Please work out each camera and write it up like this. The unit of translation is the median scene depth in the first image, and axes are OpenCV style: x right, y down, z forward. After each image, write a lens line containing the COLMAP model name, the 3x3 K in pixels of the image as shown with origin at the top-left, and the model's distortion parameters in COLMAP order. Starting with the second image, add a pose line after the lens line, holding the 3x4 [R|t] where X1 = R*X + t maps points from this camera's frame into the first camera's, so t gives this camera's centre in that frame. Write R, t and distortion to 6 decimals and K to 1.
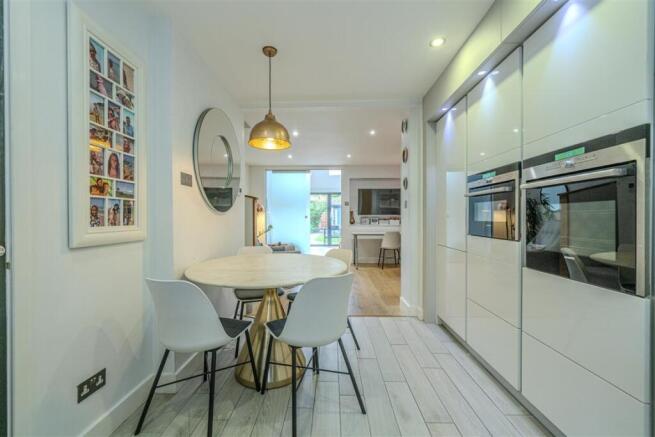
lens RADIAL K [[276.0, 0, 327.6], [0, 276.0, 218.6], [0, 0, 1]] dist [-0.002779, -0.000156]
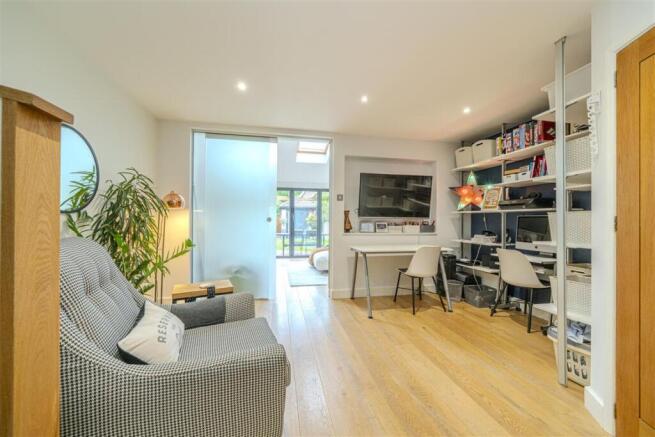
lens RADIAL K [[243.5, 0, 324.9], [0, 243.5, 218.4], [0, 0, 1]] dist [-0.002616, -0.000203]
pose [[0.977841, 0.011415, 0.209036, -0.070529], [-0.009868, 0.999916, -0.008443, -0.004803], [-0.209114, 0.006193, 0.977872, 0.490862]]
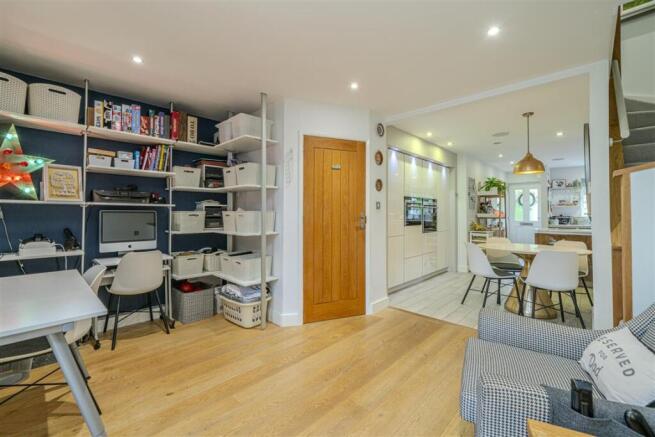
lens RADIAL K [[276.0, 0, 321.7], [0, 276.0, 208.5], [0, 0, 1]] dist [-0.002779, -0.000156]
pose [[-0.727048, 0.013690, 0.686450, -0.212301], [0.002439, 0.999846, -0.017358, -0.022368], [-0.686583, -0.010946, -0.726969, 1.559561]]
